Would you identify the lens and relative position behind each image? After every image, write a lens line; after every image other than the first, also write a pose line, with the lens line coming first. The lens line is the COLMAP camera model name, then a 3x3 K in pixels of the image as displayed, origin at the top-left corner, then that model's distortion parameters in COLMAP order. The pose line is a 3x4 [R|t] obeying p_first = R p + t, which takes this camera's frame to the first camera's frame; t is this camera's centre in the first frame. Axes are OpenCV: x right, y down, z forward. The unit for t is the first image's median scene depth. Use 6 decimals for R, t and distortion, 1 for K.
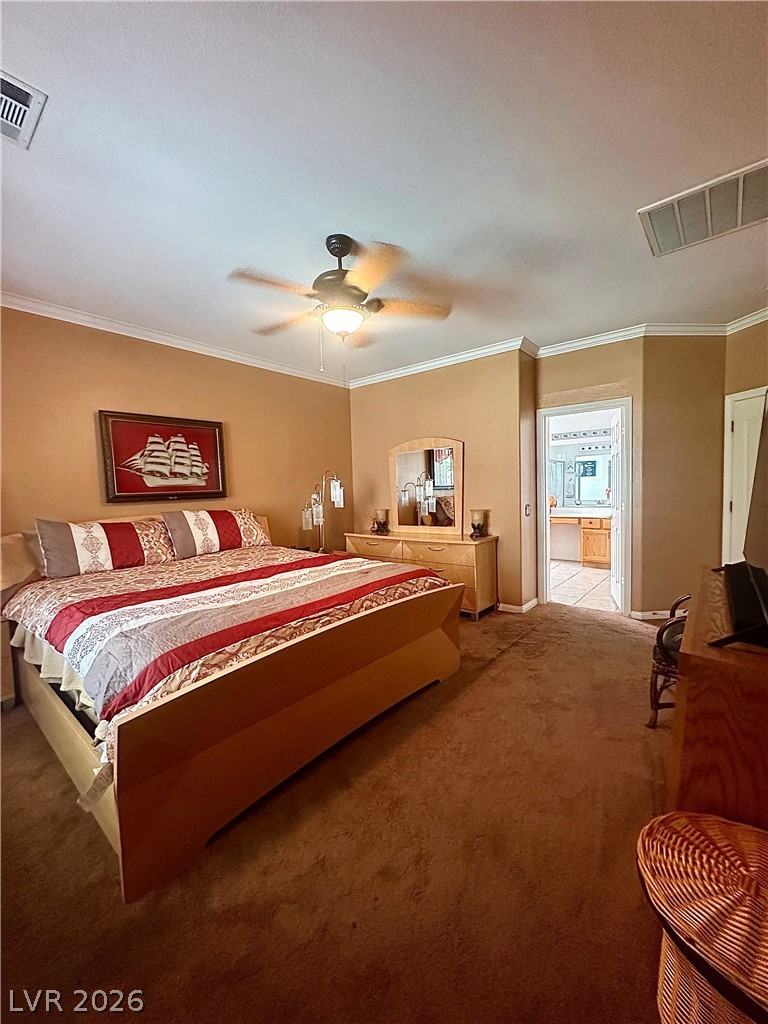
lens RADIAL K [[407.4, 0, 385.6], [0, 407.4, 512.6], [0, 0, 1]] dist [-0.006932, 0.000419]
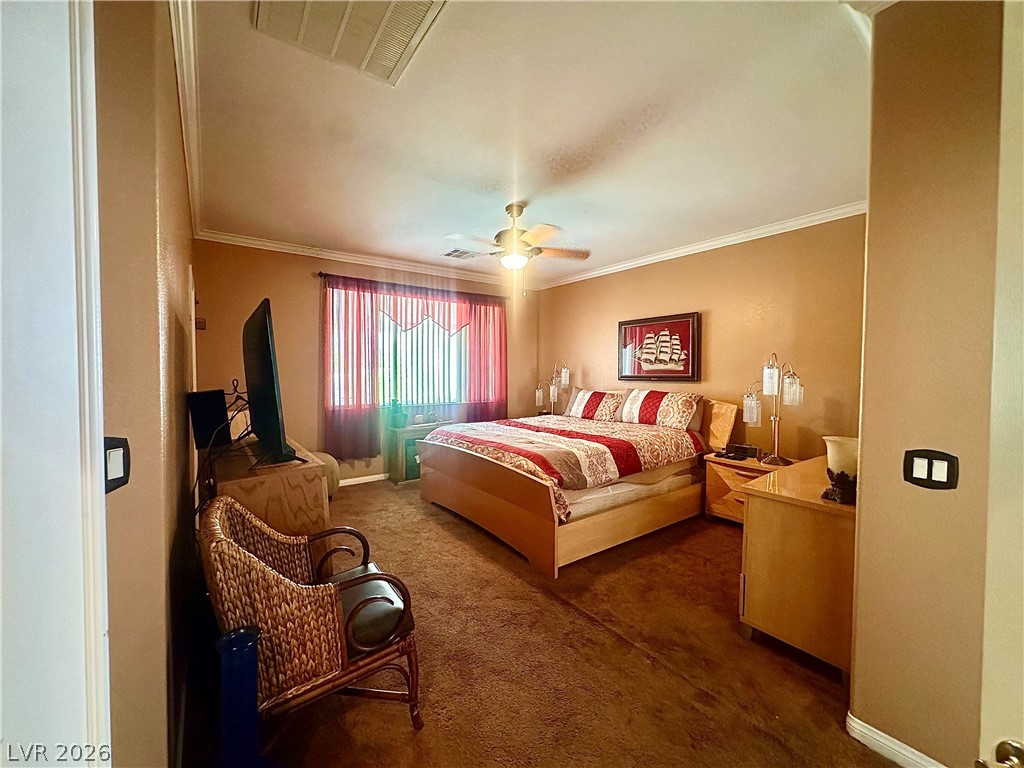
lens RADIAL K [[407.4, 0, 514.8], [0, 407.4, 384.4], [0, 0, 1]] dist [-0.006932, 0.000419]
pose [[-0.239515, 0.059179, -0.969087, 0.840811], [-0.057107, 0.995554, 0.074910, -0.090656], [0.969212, 0.073284, -0.235070, 0.869456]]
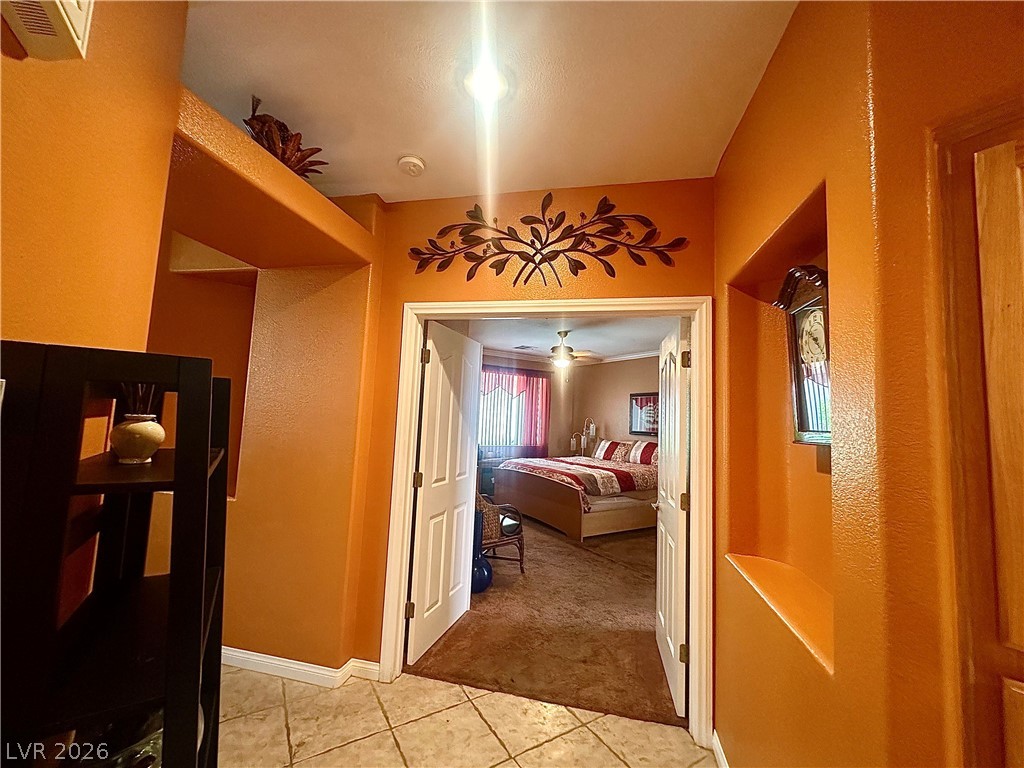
lens RADIAL K [[407.4, 0, 503.8], [0, 407.4, 383.0], [0, 0, 1]] dist [-0.006932, 0.000419]
pose [[-0.341129, -0.064512, -0.937800, 1.513663], [-0.092122, 0.995134, -0.034946, -0.144373], [0.935492, 0.074471, -0.345412, 0.979062]]
